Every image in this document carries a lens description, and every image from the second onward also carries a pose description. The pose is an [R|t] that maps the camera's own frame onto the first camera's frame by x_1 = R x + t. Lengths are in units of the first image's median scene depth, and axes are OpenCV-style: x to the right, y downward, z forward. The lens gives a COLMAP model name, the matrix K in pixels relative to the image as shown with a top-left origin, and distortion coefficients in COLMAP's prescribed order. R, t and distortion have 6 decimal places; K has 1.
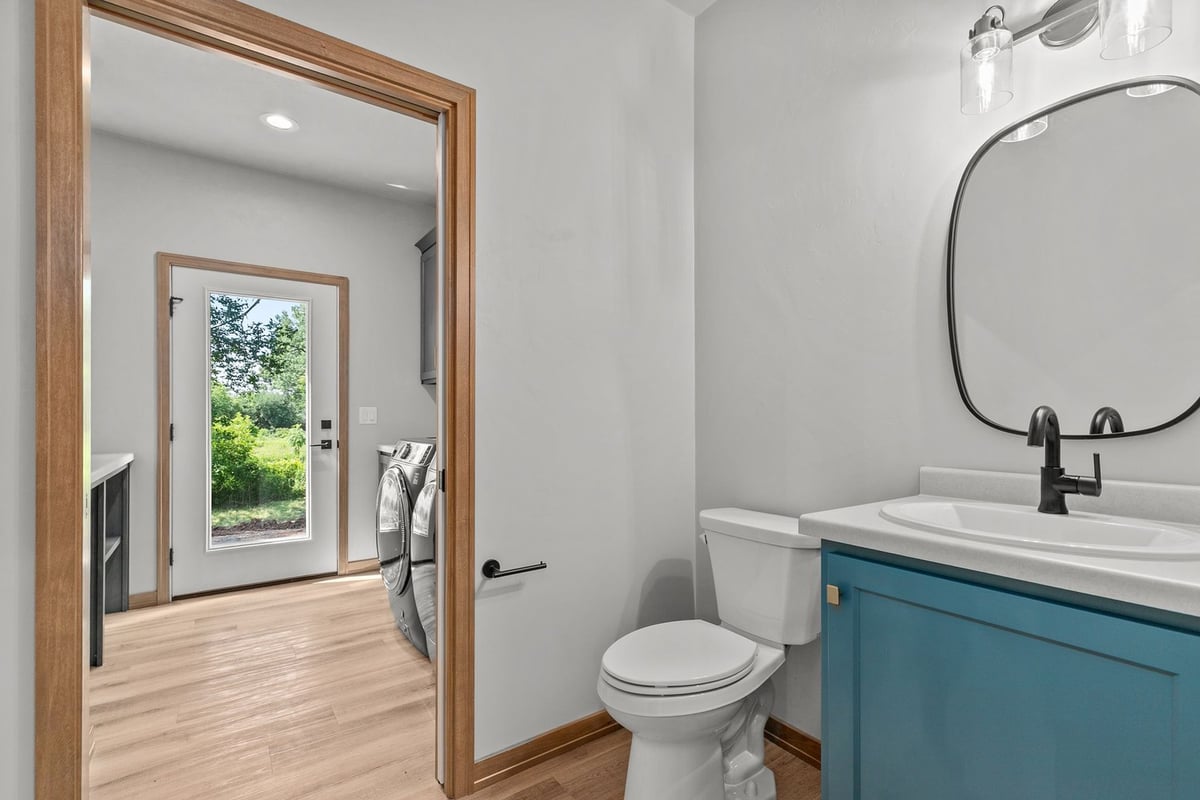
lens RADIAL K [[542.1, 0, 602.8], [0, 542.1, 408.7], [0, 0, 1]] dist [0.001915, 0.000269]
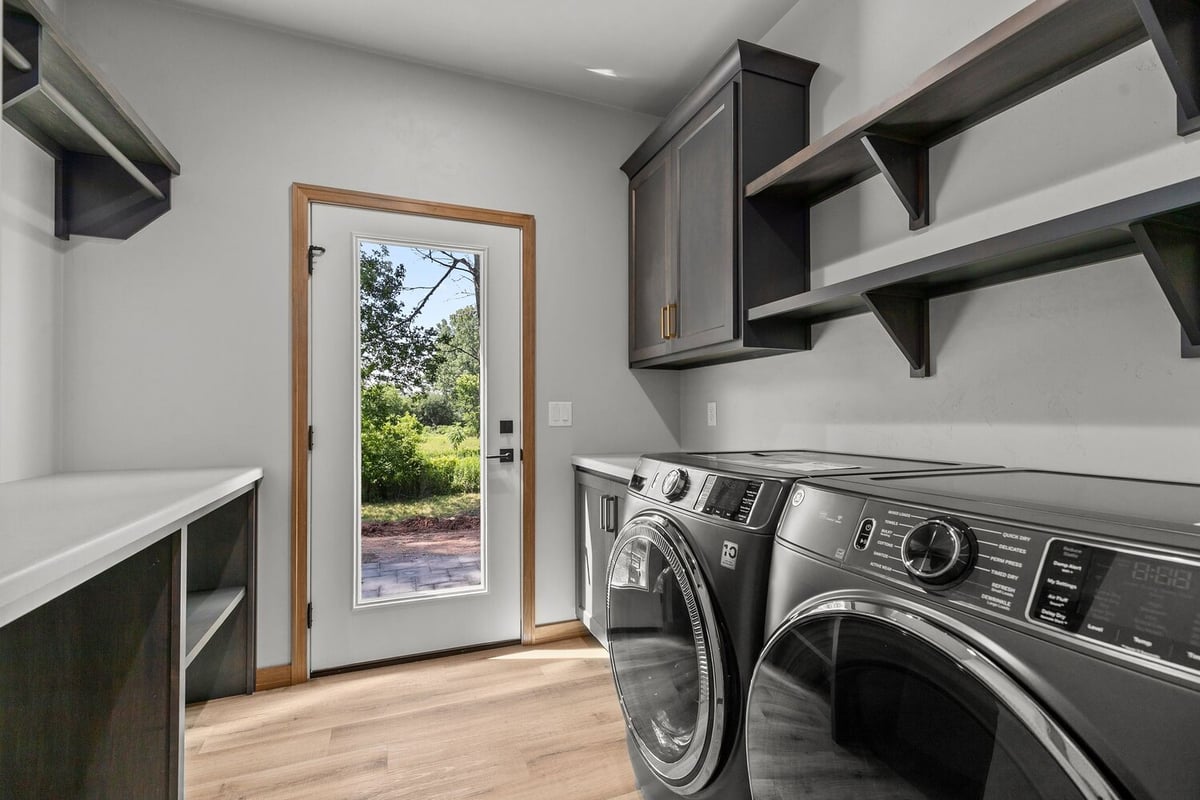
lens RADIAL K [[542.1, 0, 598.9], [0, 542.1, 403.0], [0, 0, 1]] dist [0.001915, 0.000269]
pose [[0.968462, -0.004825, -0.249115, -0.222187], [0.002897, 0.999963, -0.008107, 0.004576], [0.249145, 0.007130, 0.968440, 0.357088]]
